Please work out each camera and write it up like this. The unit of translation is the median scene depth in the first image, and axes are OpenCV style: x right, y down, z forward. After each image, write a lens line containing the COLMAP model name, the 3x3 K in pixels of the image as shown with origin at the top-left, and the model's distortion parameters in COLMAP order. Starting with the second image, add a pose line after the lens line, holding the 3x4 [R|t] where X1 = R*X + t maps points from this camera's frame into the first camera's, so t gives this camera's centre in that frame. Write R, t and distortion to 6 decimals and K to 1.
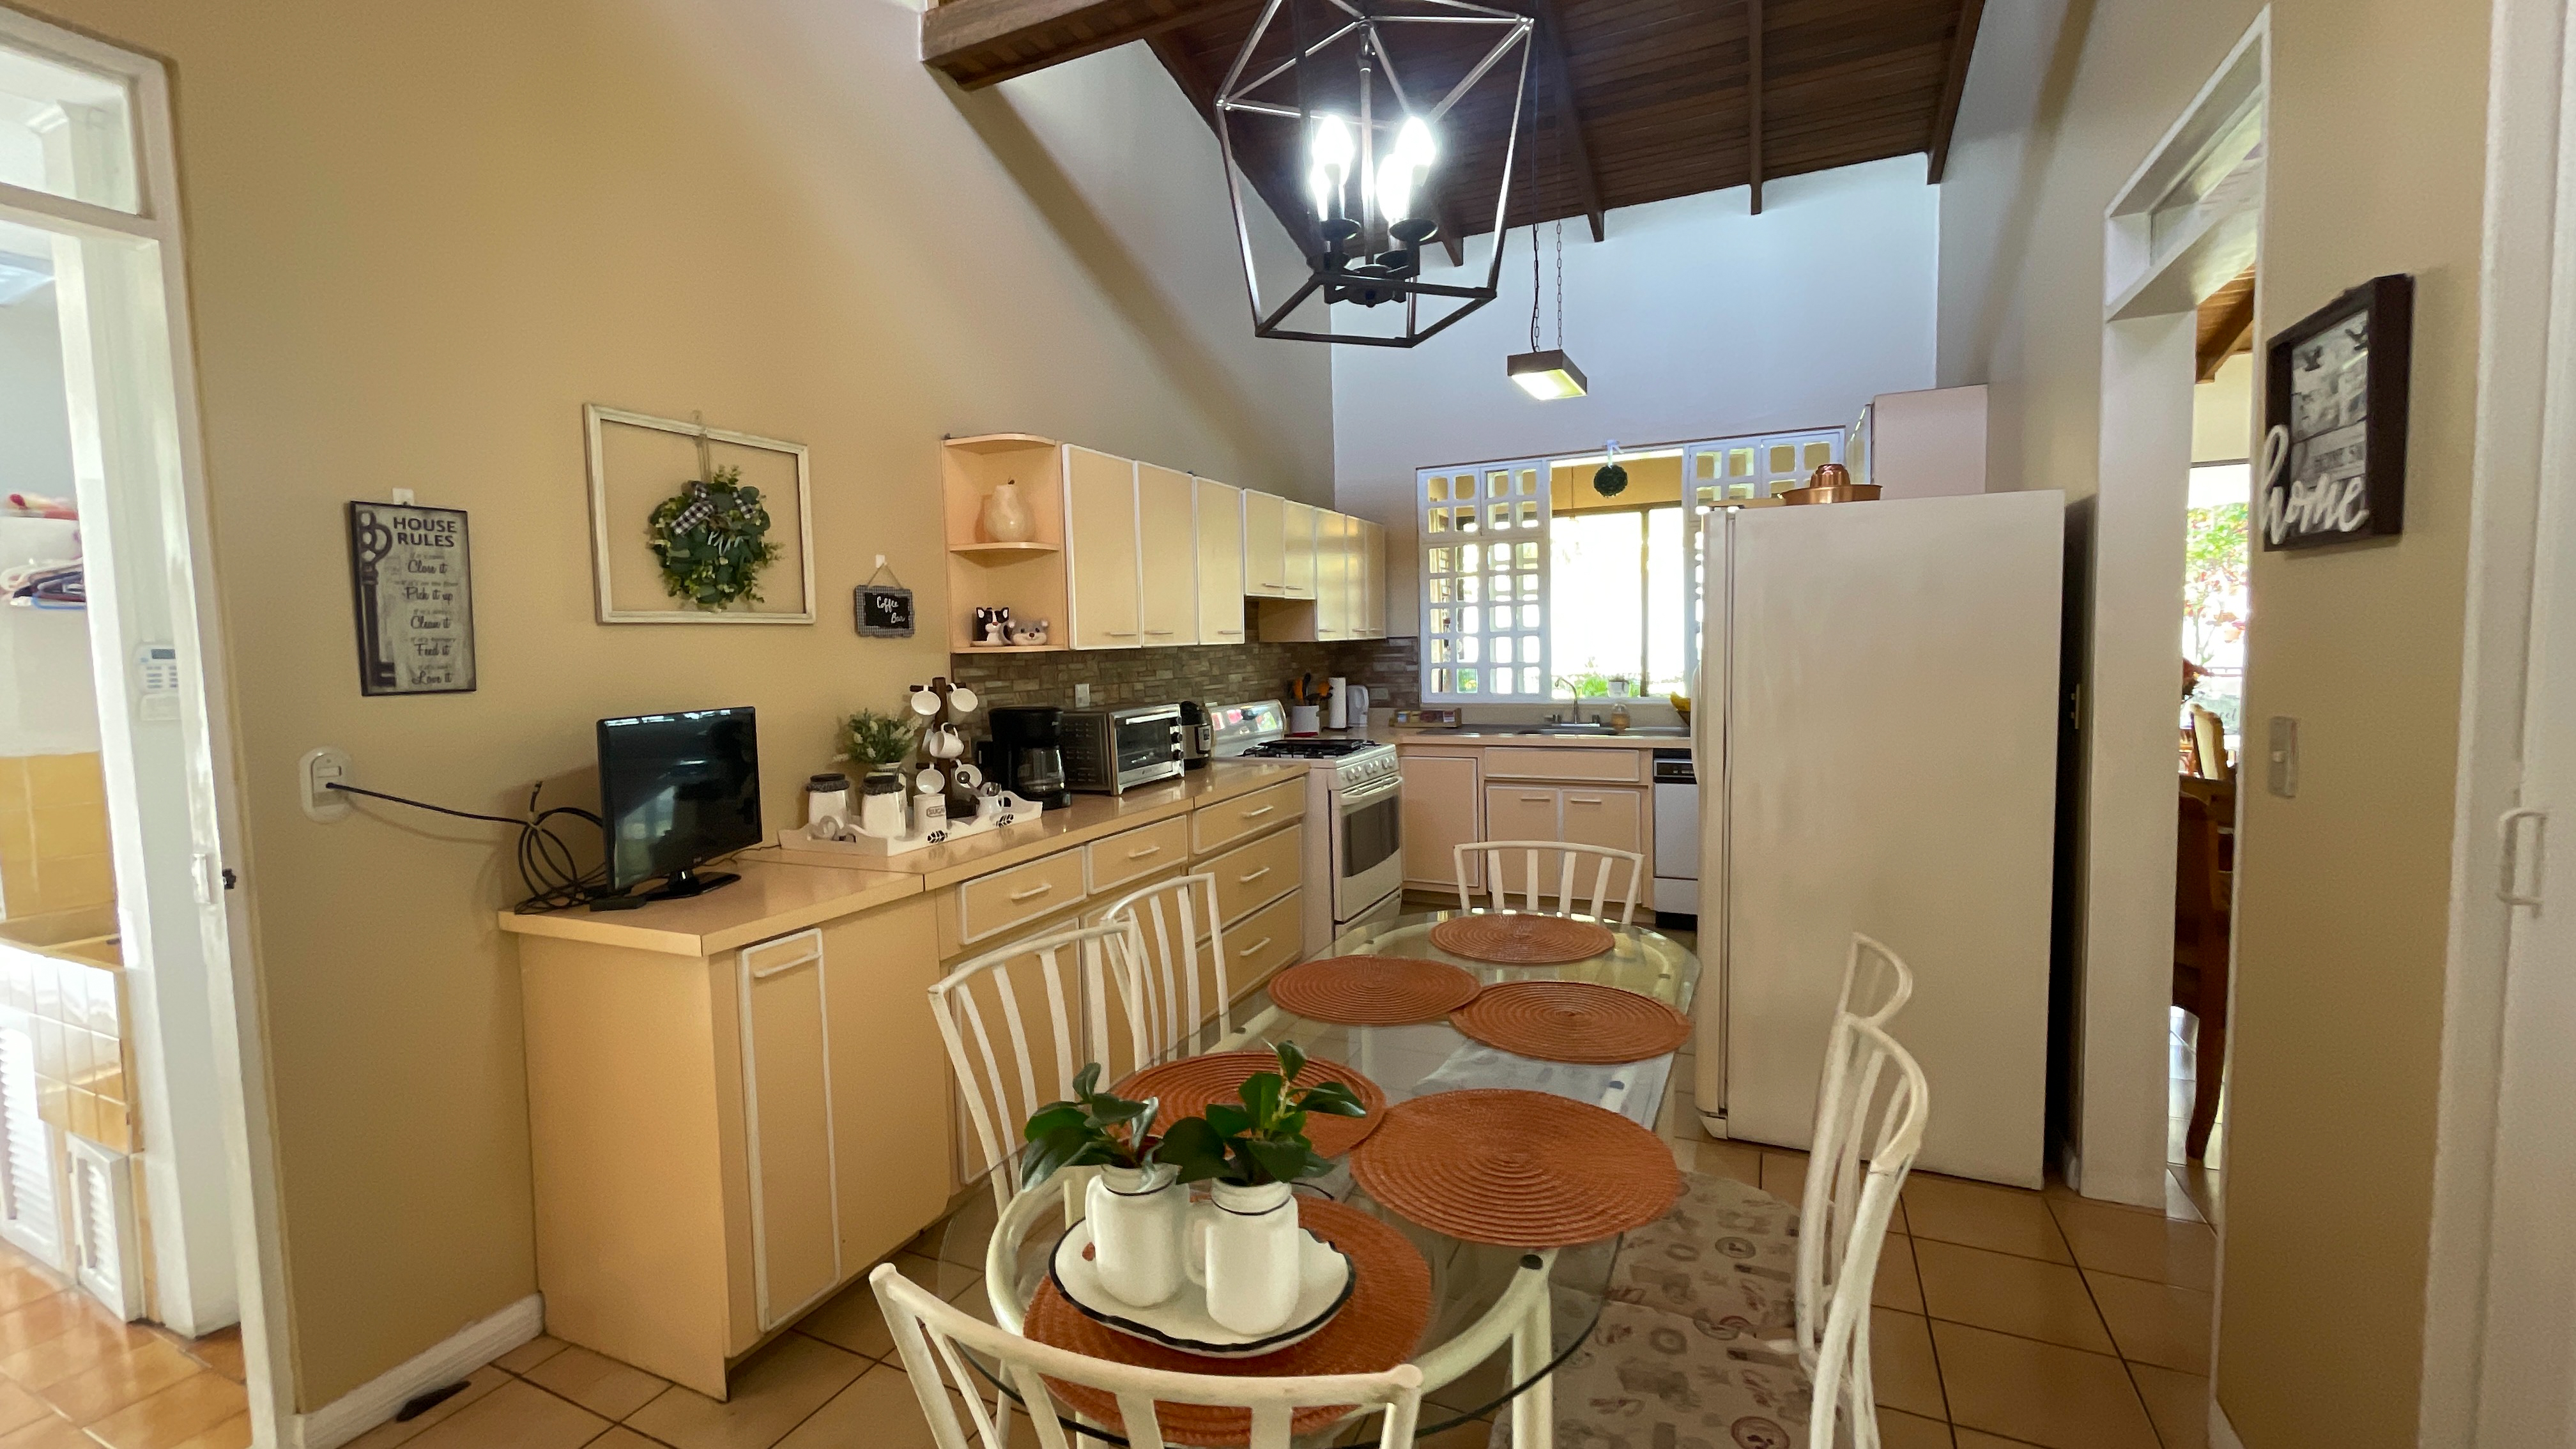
lens RADIAL K [[1063.7, 0, 1279.5], [0, 1063.7, 716.6], [0, 0, 1]] dist [-0.002619, -0.000445]
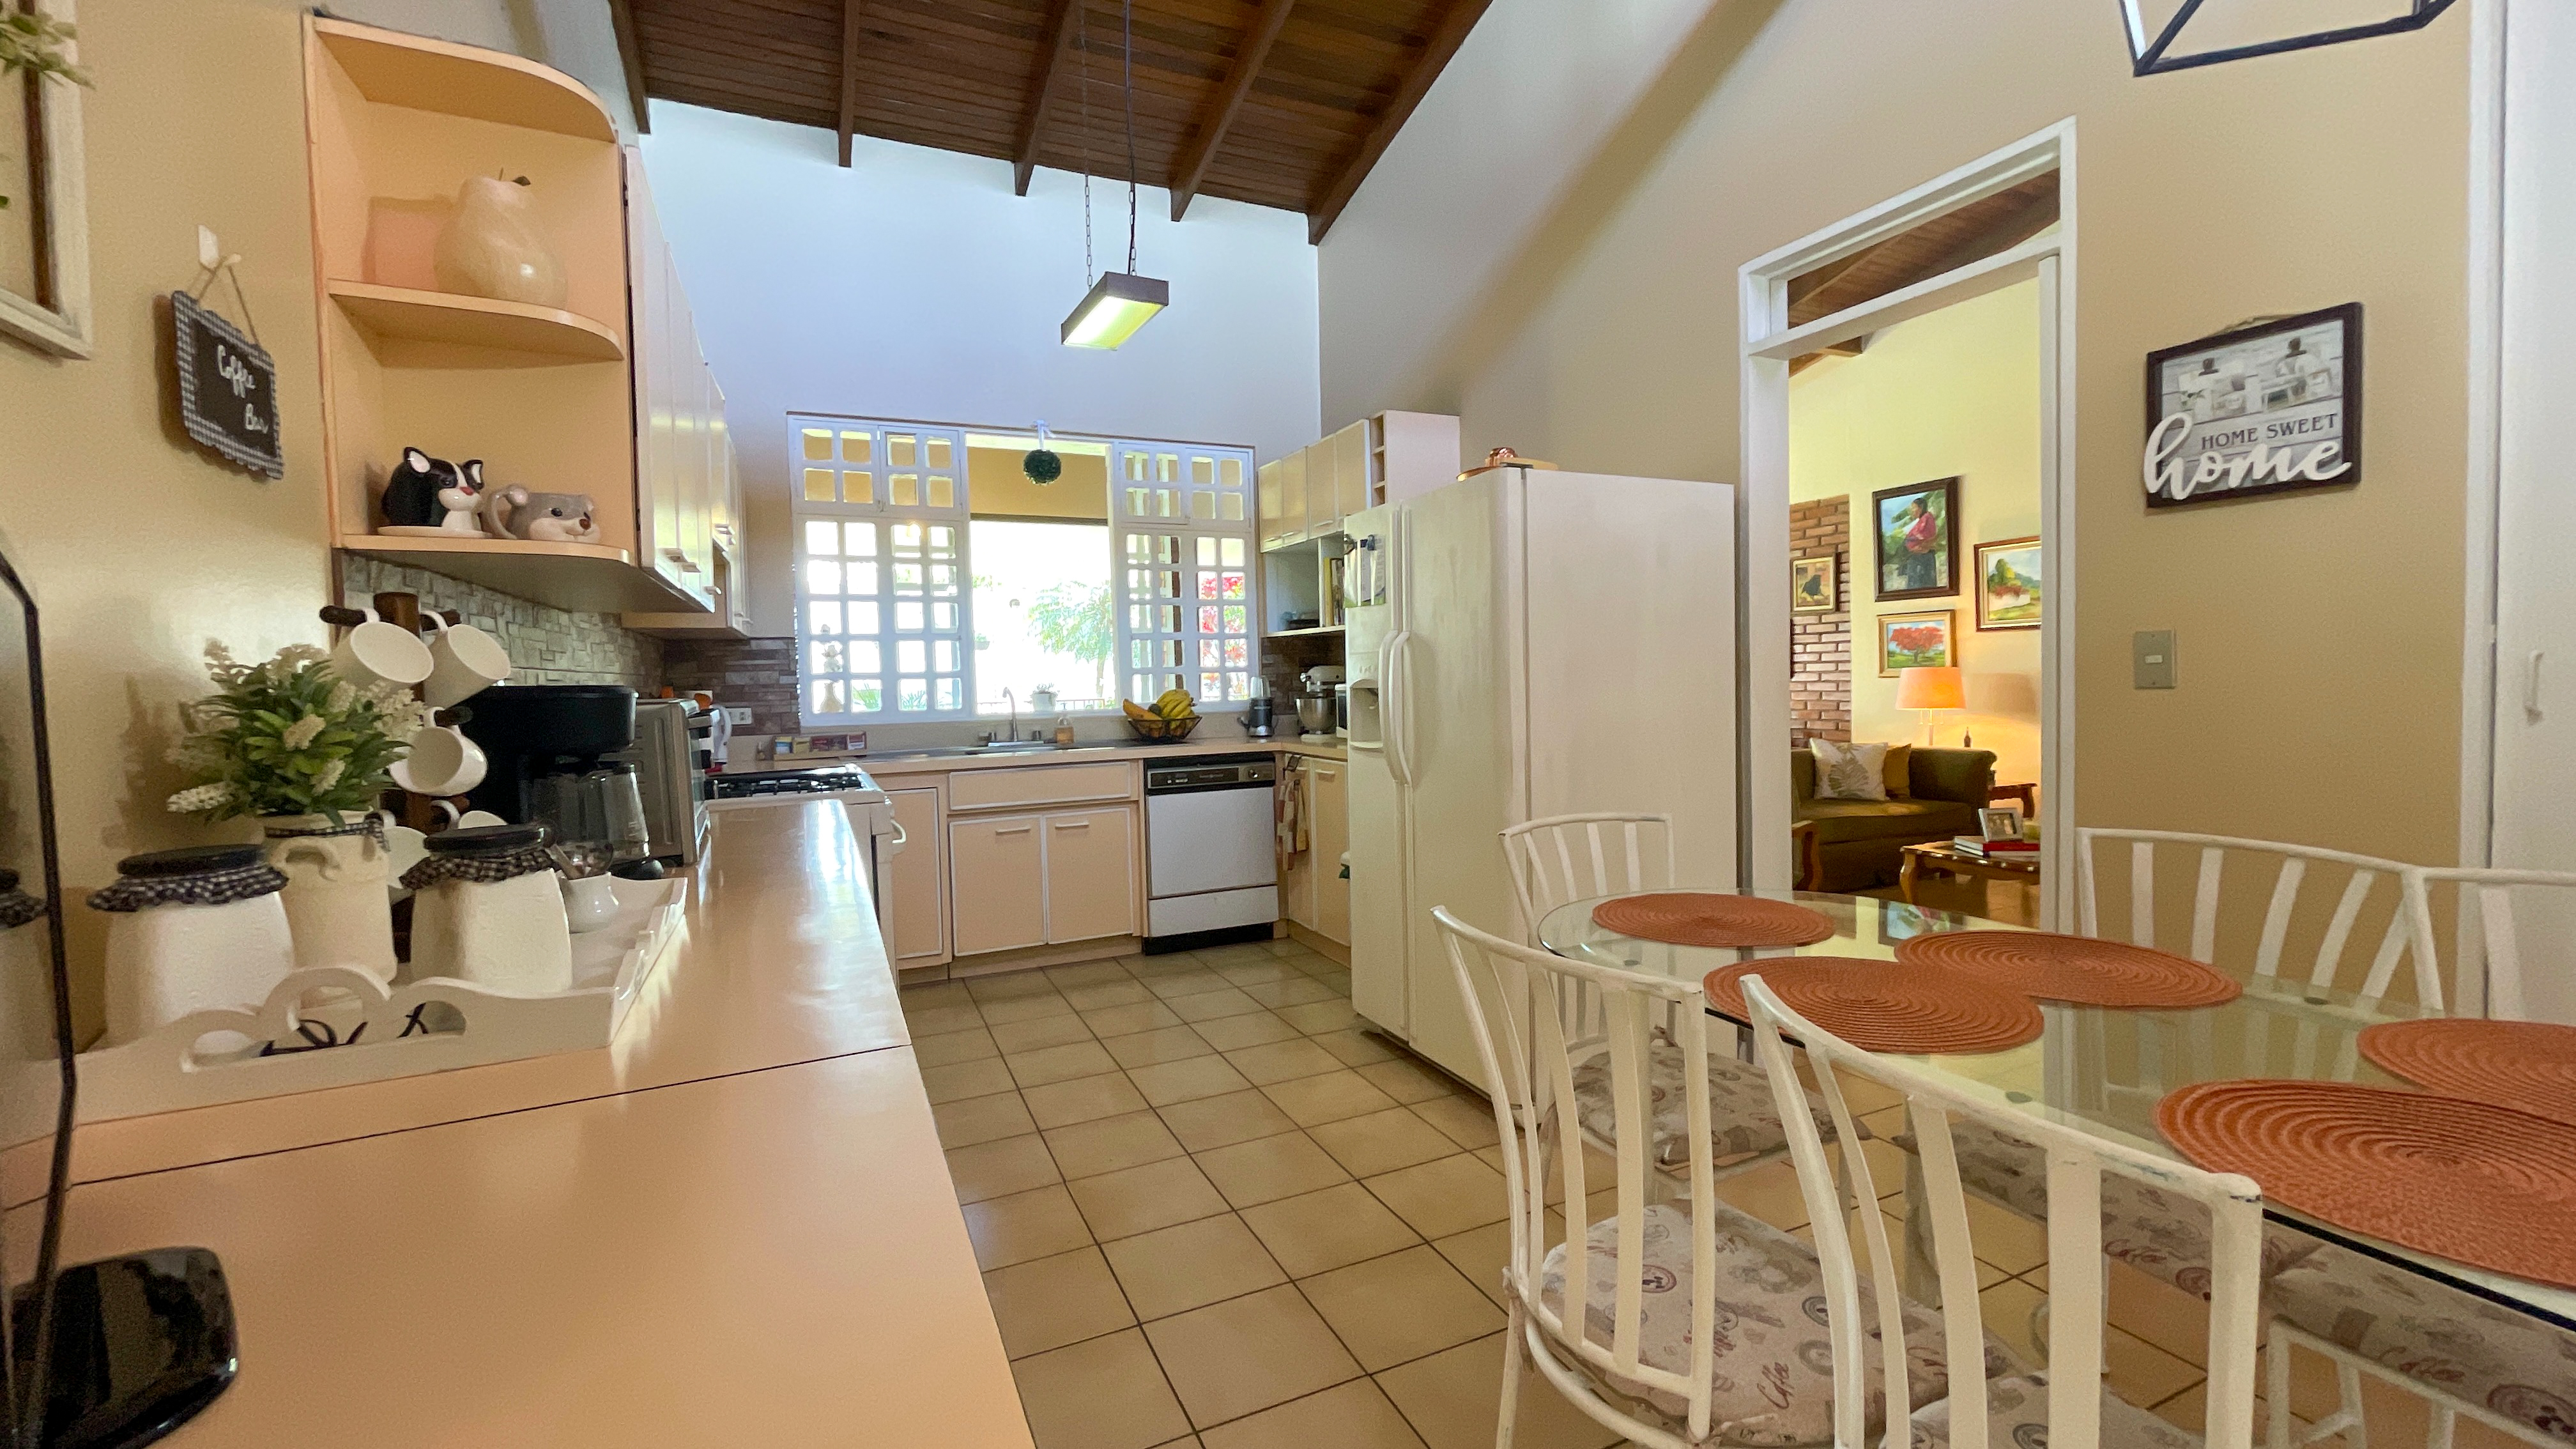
lens RADIAL K [[1057.3, 0, 1297.0], [0, 1057.3, 712.4], [0, 0, 1]] dist [-0.000191, 0.000028]
pose [[0.640647, -0.018056, 0.767623, -0.389111], [0.062606, 0.997623, -0.028784, 0.037134], [-0.765279, 0.066498, 0.640255, 0.478212]]
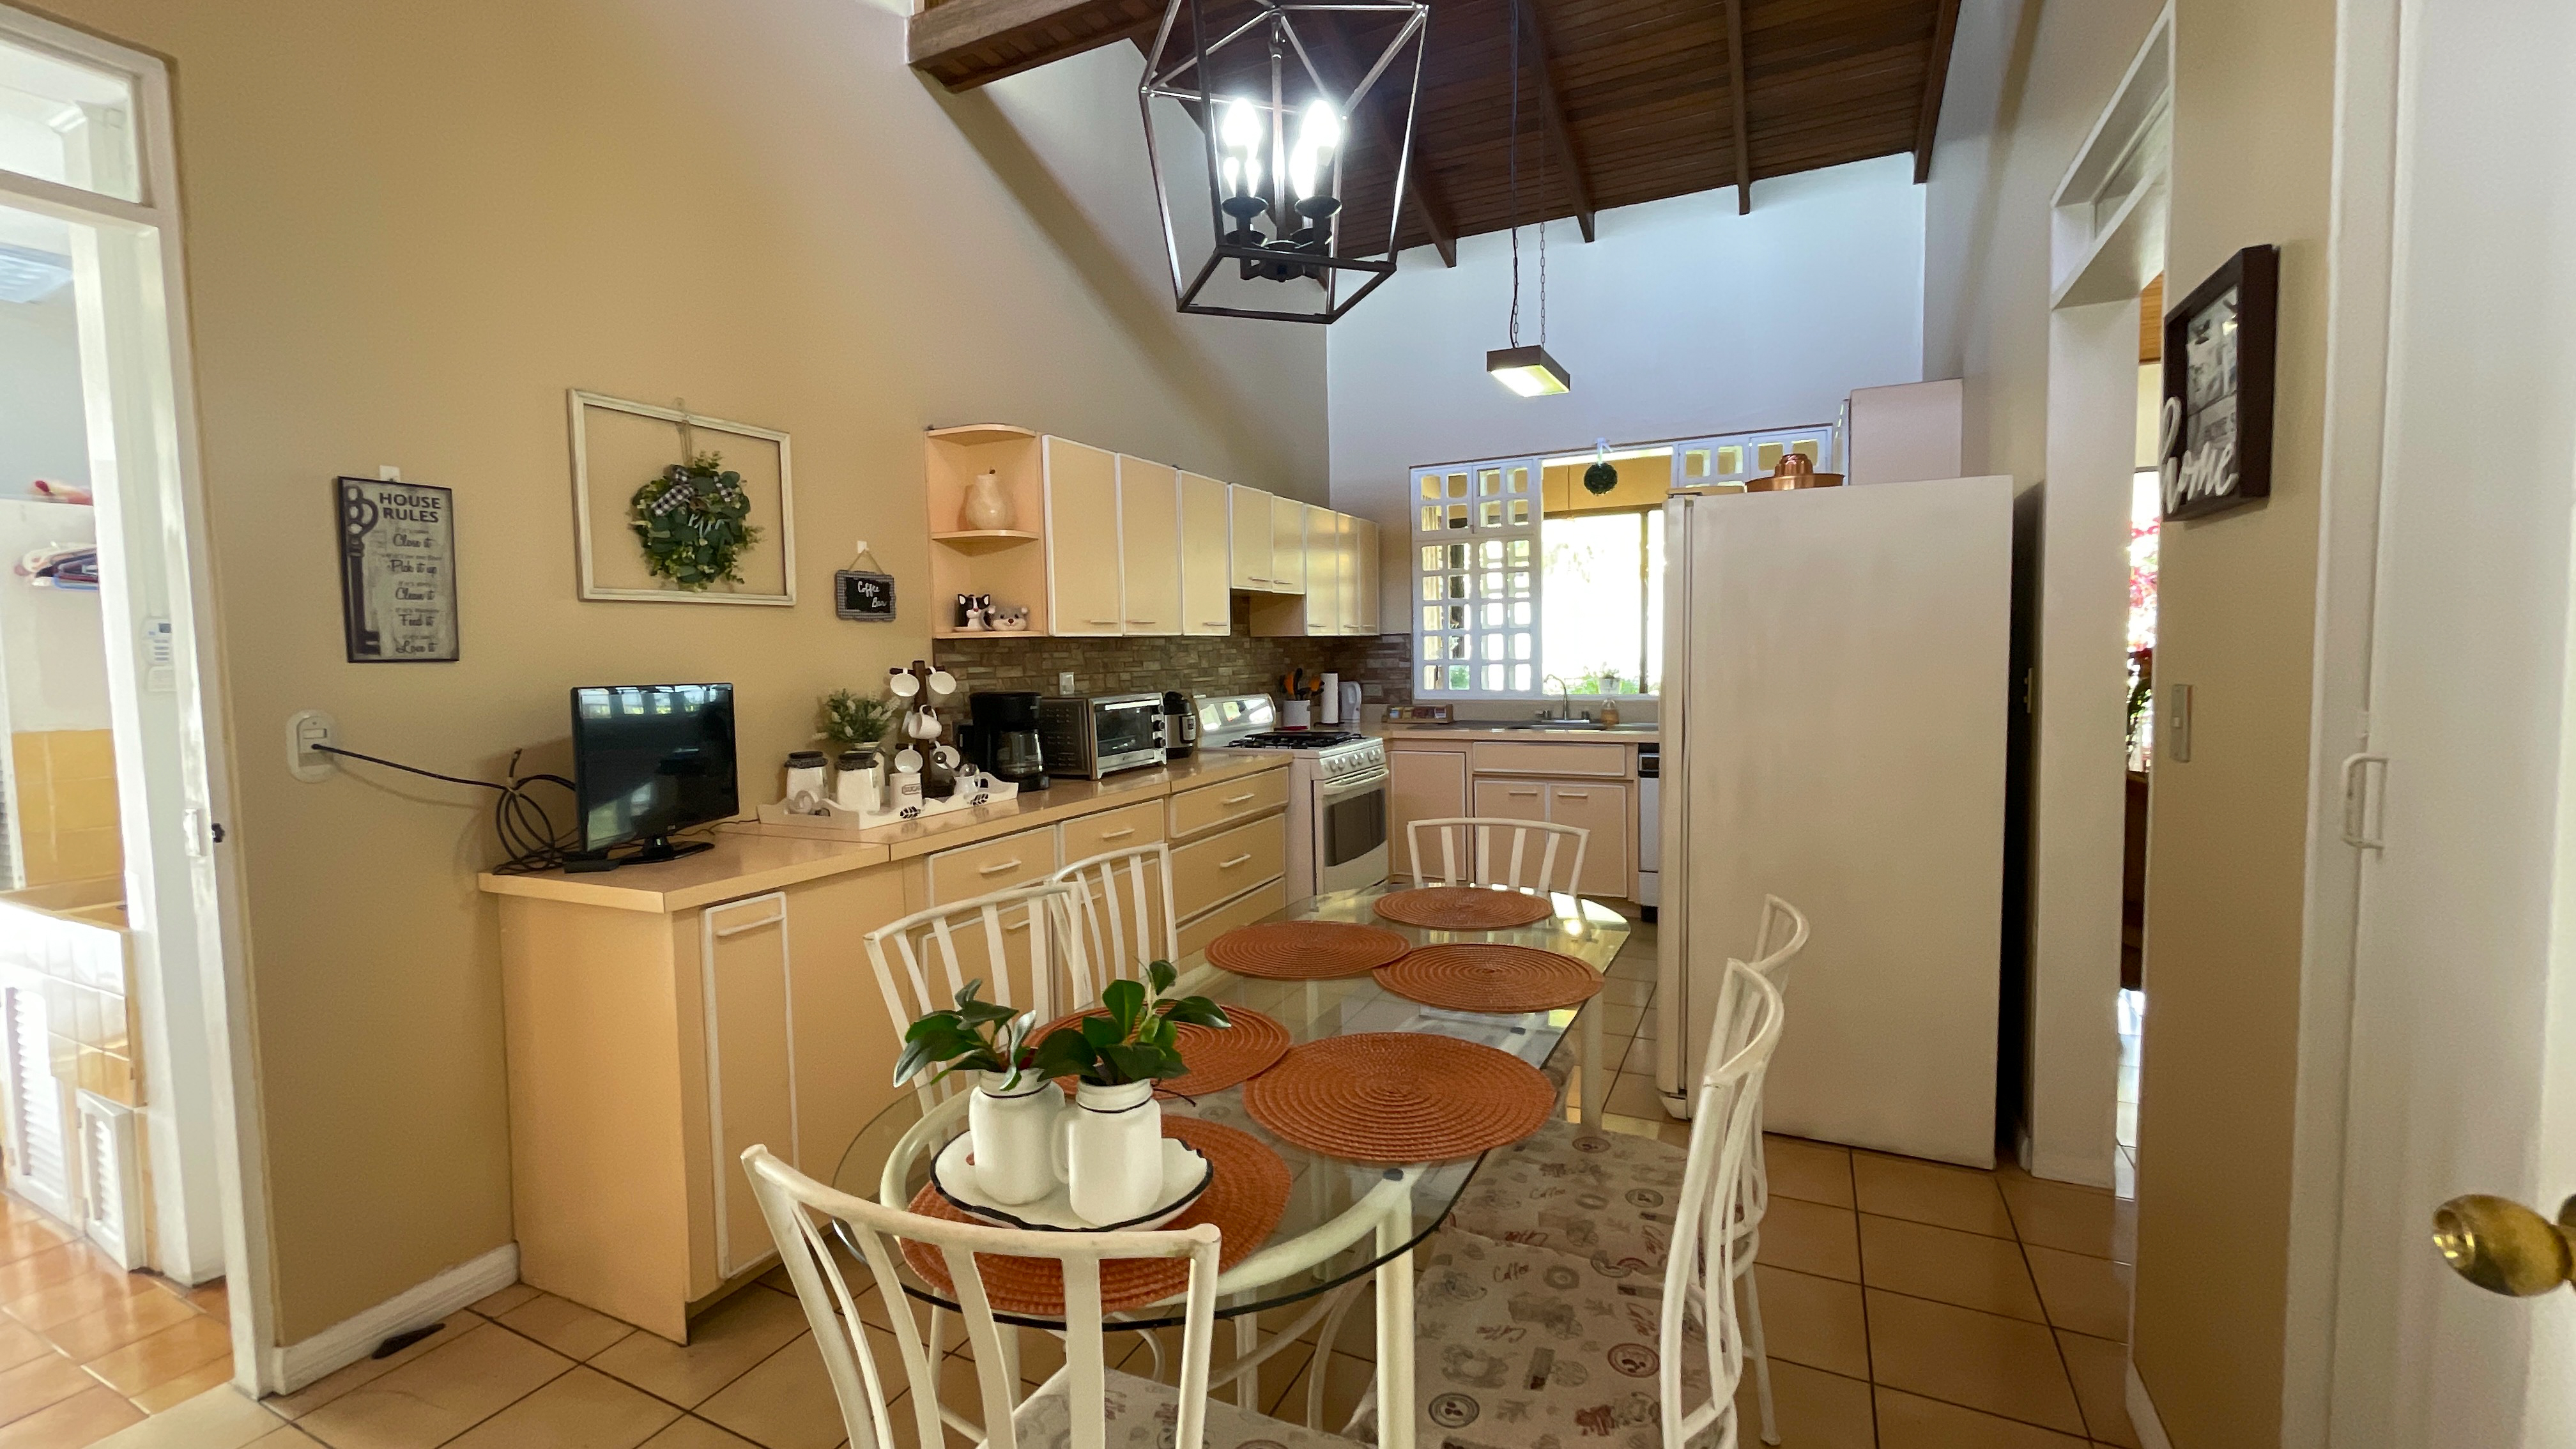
lens RADIAL K [[1063.7, 0, 1279.5], [0, 1063.7, 716.6], [0, 0, 1]] dist [-0.002619, -0.000445]
pose [[0.999806, 0.005742, -0.018824, 0.045833], [-0.005887, 0.999954, -0.007631, 0.021817], [0.018779, 0.007741, 0.999794, -0.018915]]
